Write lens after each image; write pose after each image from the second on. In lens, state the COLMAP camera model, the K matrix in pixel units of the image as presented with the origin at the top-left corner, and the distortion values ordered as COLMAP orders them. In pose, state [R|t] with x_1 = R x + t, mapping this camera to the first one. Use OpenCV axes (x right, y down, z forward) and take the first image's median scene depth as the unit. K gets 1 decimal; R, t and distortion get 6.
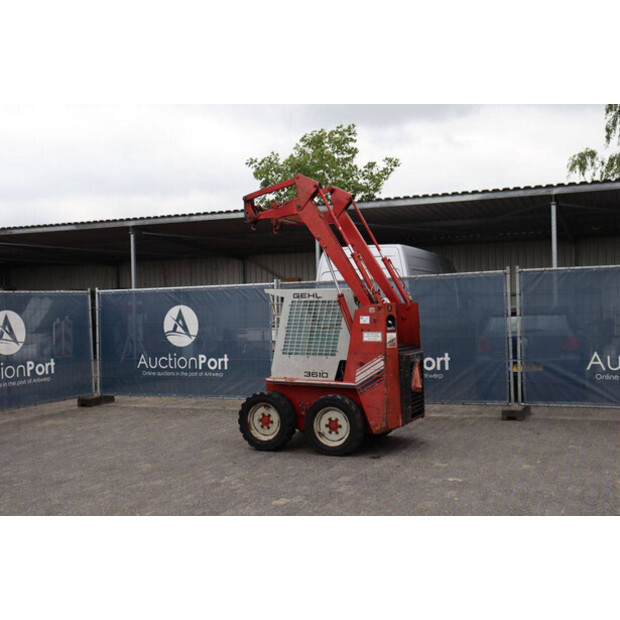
lens RADIAL K [[826.4, 0, 310.0], [0, 826.4, 310.0], [0, 0, 1]] dist [0.071080, 0.017177]
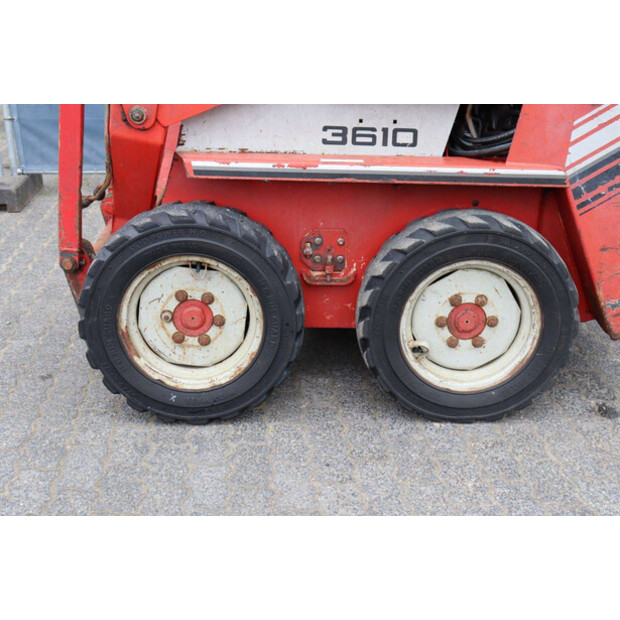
lens RADIAL K [[826.4, 0, 310.0], [0, 826.4, 310.0], [0, 0, 1]] dist [0.071080, 0.017177]
pose [[0.868562, -0.141369, 0.474988, -0.148801], [-0.029591, 0.941946, 0.334459, 0.041178], [-0.494695, -0.304554, 0.813955, 0.771479]]
